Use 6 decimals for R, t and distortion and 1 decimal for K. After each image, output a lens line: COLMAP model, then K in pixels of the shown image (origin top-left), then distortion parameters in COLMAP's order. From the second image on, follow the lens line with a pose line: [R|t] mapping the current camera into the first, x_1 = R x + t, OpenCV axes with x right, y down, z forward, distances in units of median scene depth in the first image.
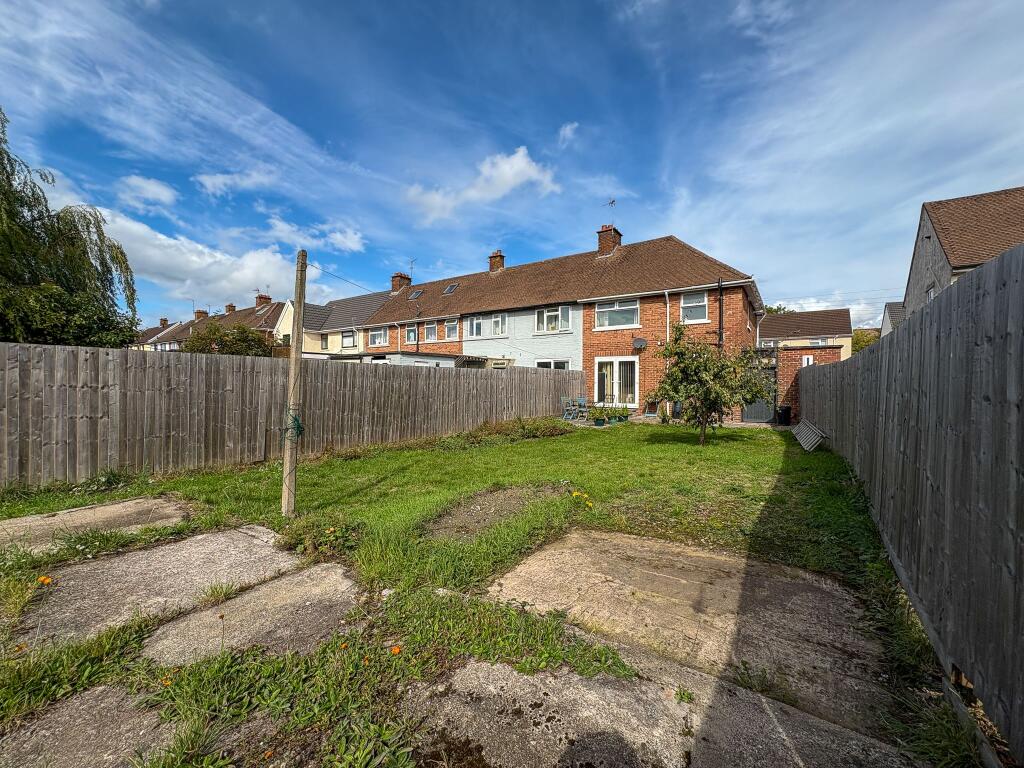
lens RADIAL K [[406.2, 0, 512.8], [0, 406.2, 384.4], [0, 0, 1]] dist [-0.000326, -0.000195]
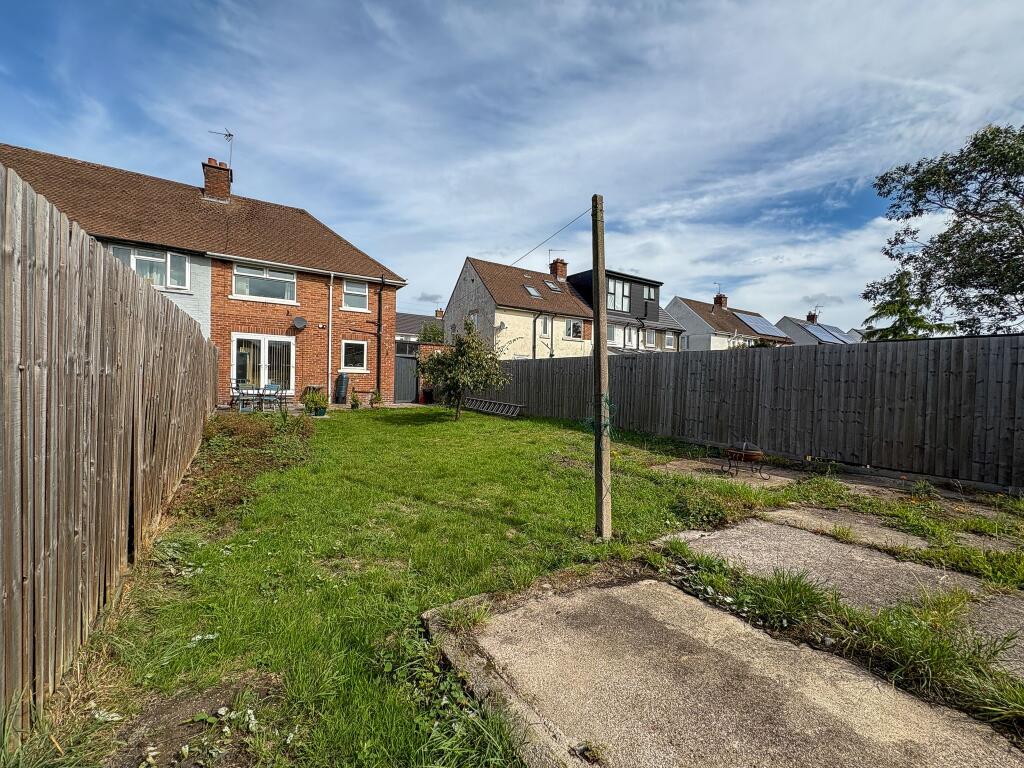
lens RADIAL K [[405.2, 0, 516.2], [0, 405.2, 384.5], [0, 0, 1]] dist [-0.007227, 0.000276]
pose [[0.377841, -0.013381, 0.925774, -0.330753], [-0.024100, 0.999415, 0.024281, 0.001777], [-0.925557, -0.031485, 0.377297, 0.210073]]
